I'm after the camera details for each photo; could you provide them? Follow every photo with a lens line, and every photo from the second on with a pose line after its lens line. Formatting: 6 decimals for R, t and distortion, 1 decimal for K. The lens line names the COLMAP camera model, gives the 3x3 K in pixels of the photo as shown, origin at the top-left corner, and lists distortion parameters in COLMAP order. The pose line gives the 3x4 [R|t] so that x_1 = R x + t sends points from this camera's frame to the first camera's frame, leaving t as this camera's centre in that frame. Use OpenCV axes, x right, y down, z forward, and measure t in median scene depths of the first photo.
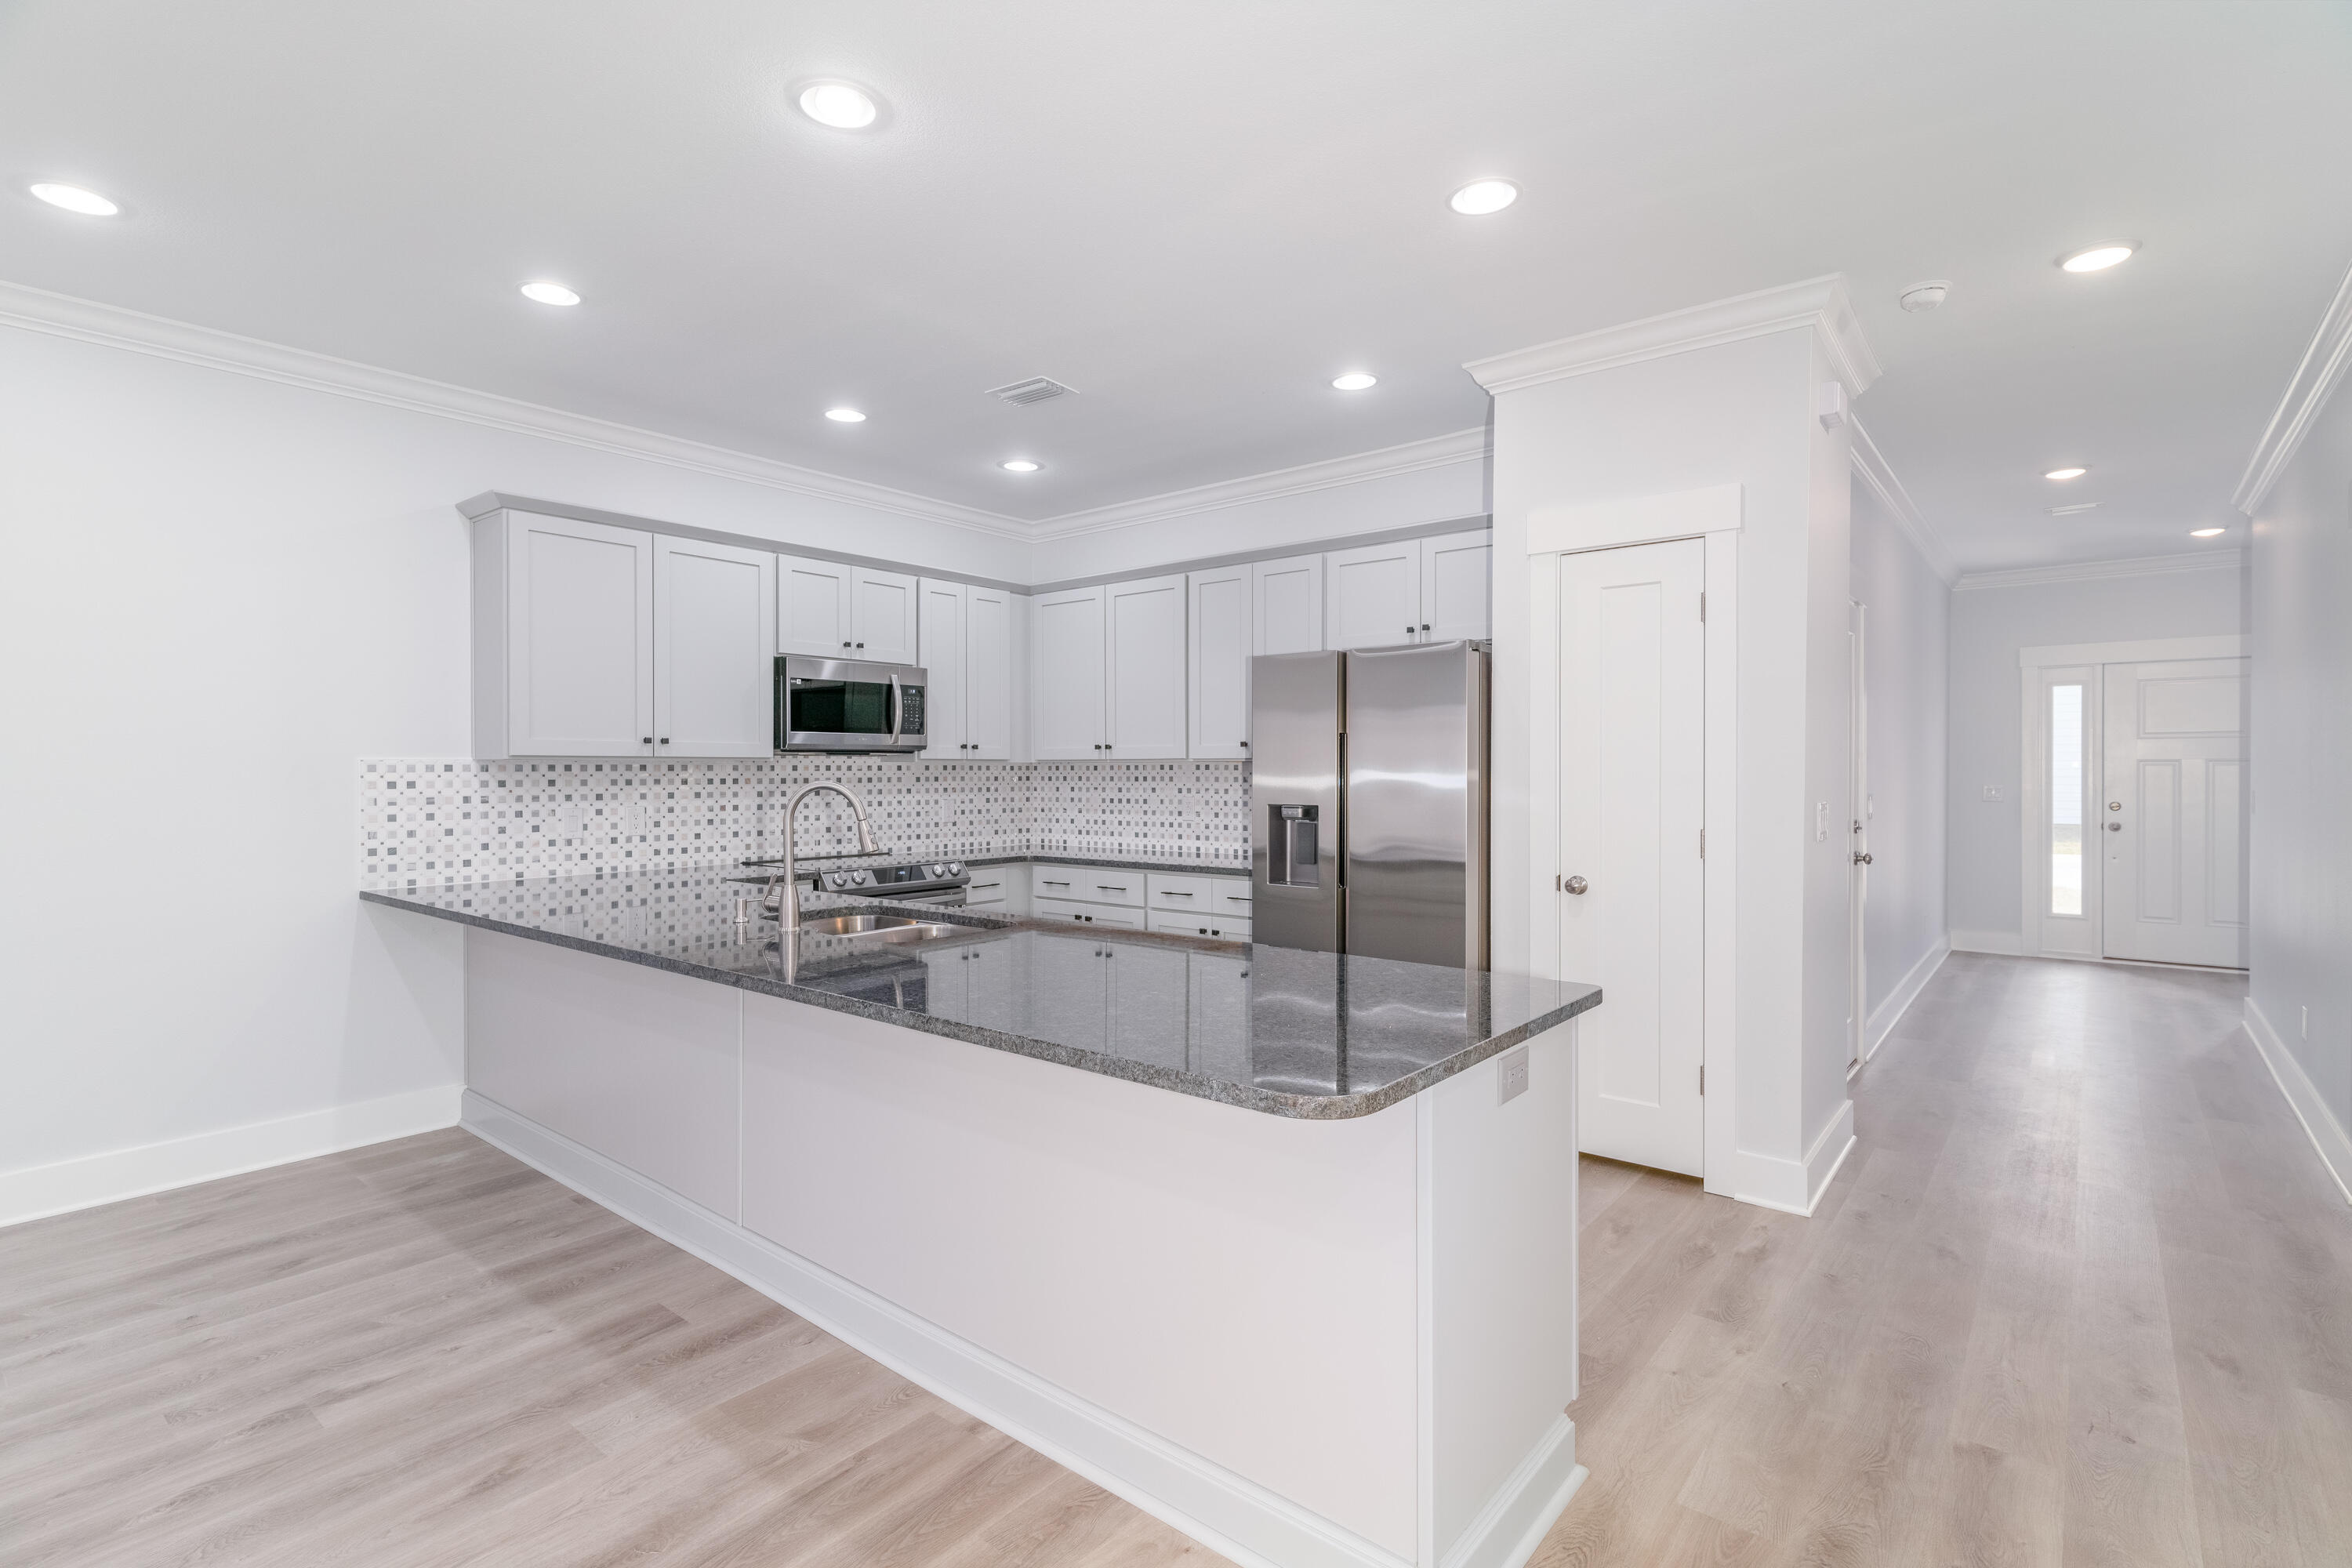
lens RADIAL K [[1116.9, 0, 1105.8], [0, 1116.9, 775.0], [0, 0, 1]] dist [-0.001490, -0.000041]
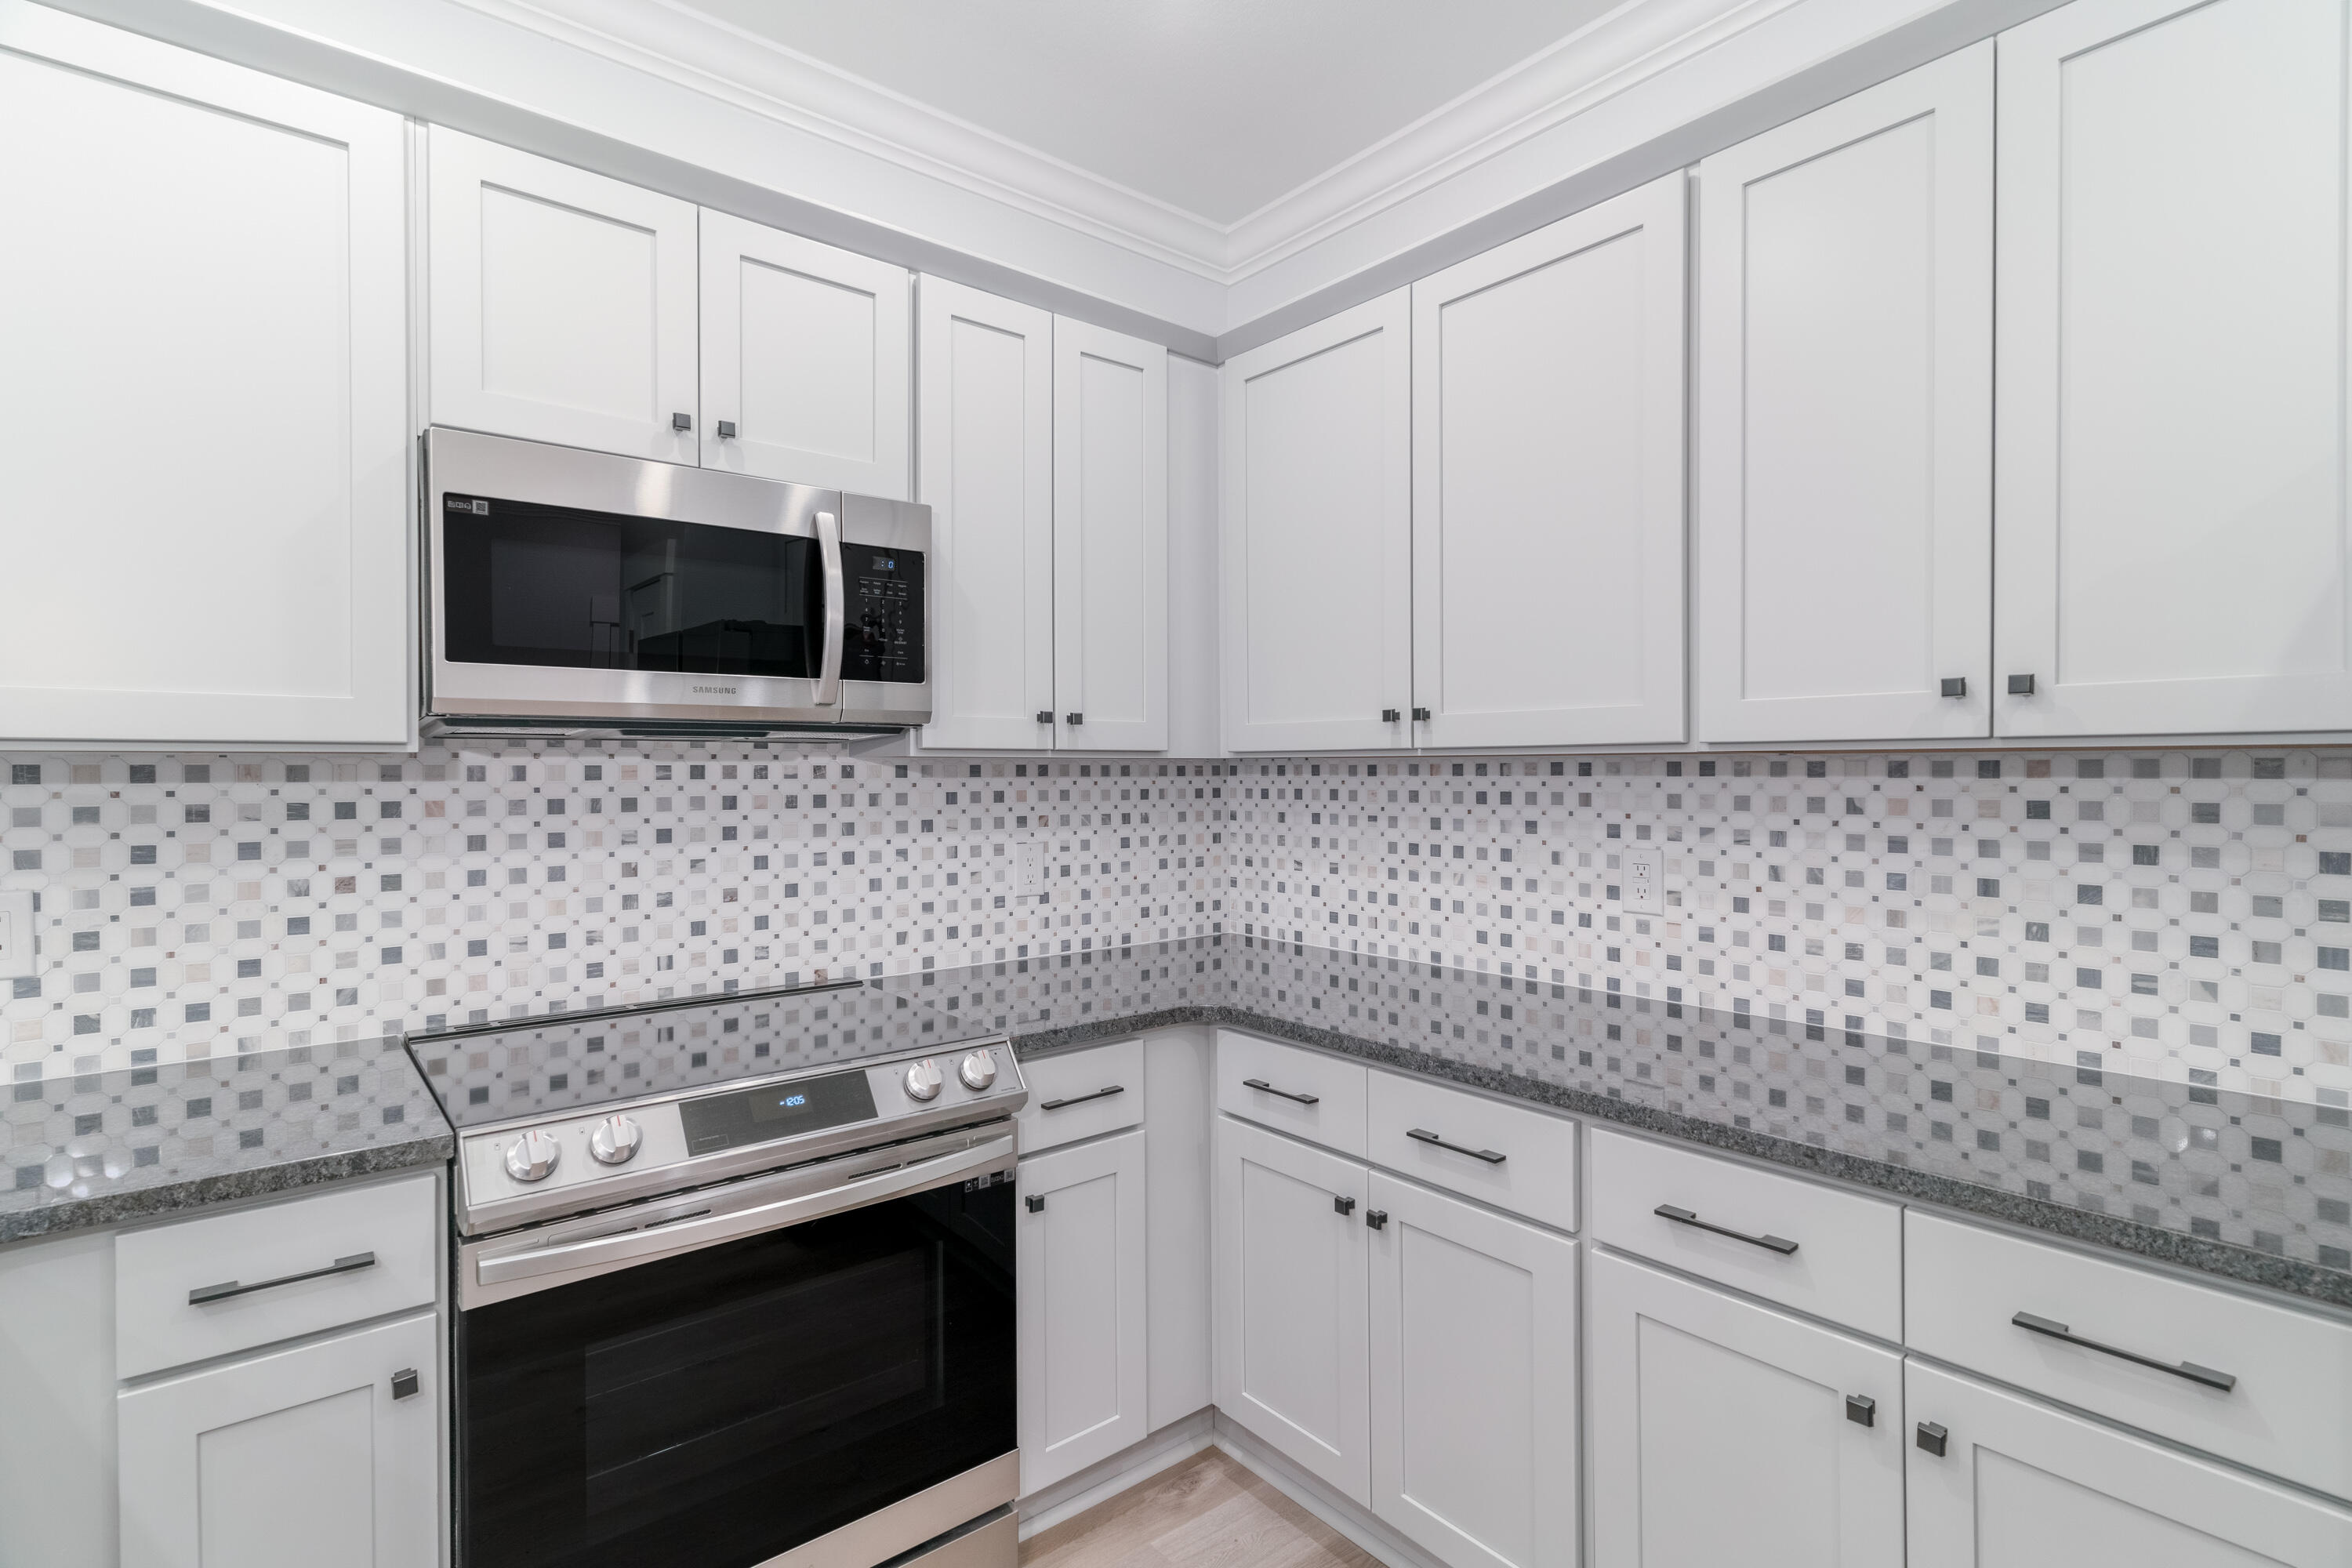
lens RADIAL K [[1116.9, 0, 1105.8], [0, 1116.9, 775.0], [0, 0, 1]] dist [-0.001490, -0.000041]
pose [[0.981165, -0.000100, -0.193174, -0.029393], [0.000220, 1.000000, 0.000600, -0.005331], [0.193174, -0.000631, 0.981164, 0.620834]]
